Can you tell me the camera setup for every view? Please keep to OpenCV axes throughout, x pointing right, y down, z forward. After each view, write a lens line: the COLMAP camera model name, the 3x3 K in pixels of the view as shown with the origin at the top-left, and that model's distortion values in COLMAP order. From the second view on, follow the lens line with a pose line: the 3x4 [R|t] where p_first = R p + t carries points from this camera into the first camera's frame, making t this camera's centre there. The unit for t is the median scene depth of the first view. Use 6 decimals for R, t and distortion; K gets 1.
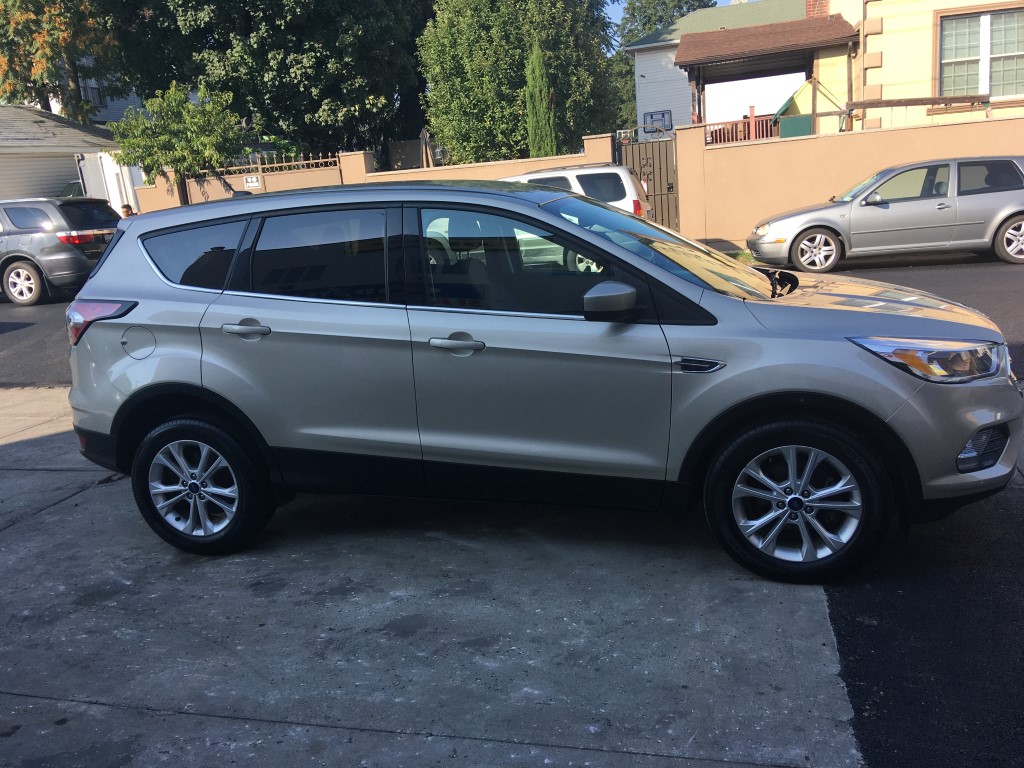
lens RADIAL K [[863.8, 0, 509.6], [0, 863.8, 388.4], [0, 0, 1]] dist [0.111379, -0.170618]
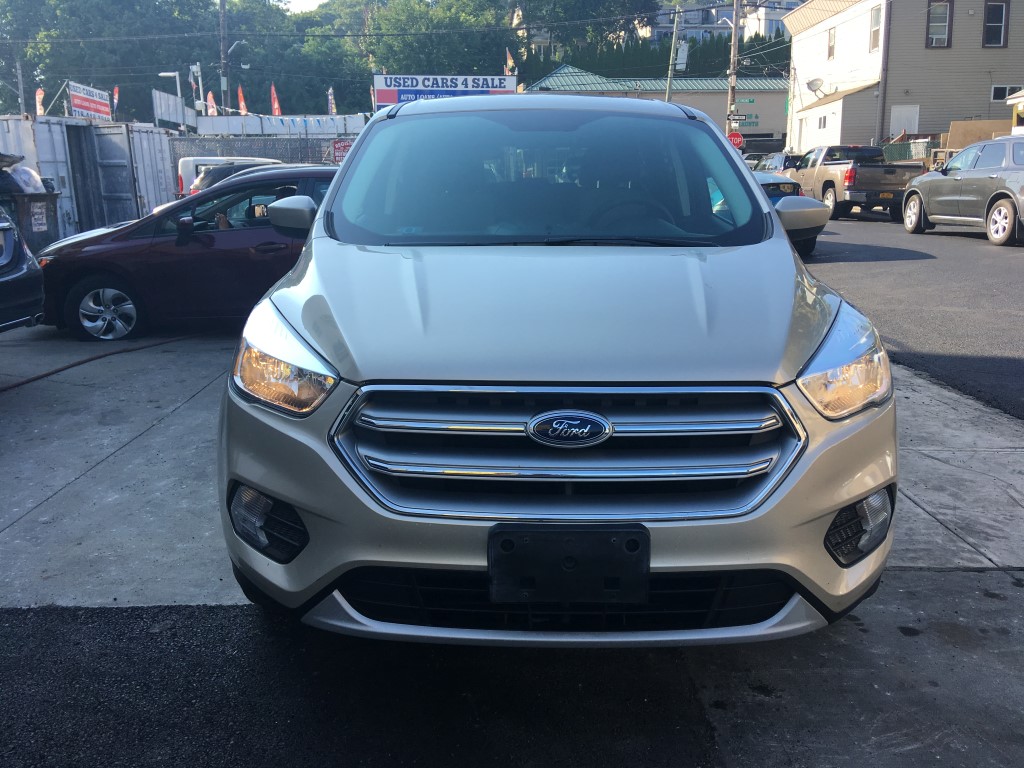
lens RADIAL K [[863.8, 0, 509.1], [0, 863.8, 387.4], [0, 0, 1]] dist [0.111379, -0.170618]
pose [[0.255271, 0.288196, -0.922919, 0.899750], [-0.230555, 0.945152, 0.231369, -0.161659], [0.938979, 0.153722, 0.307715, 0.773352]]
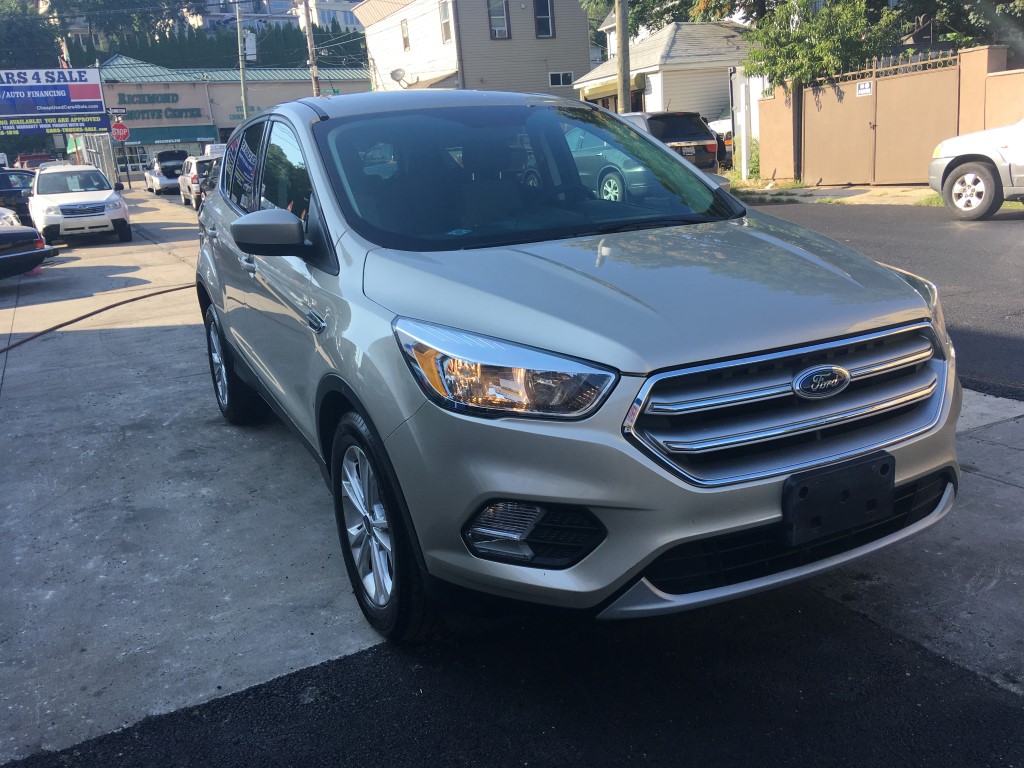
lens RADIAL K [[863.8, 0, 507.6], [0, 863.8, 381.7], [0, 0, 1]] dist [0.111379, -0.170618]
pose [[0.666838, 0.210031, -0.714992, 0.752320], [-0.145682, 0.977689, 0.151329, -0.098701], [0.730824, 0.003250, 0.682558, 0.468512]]
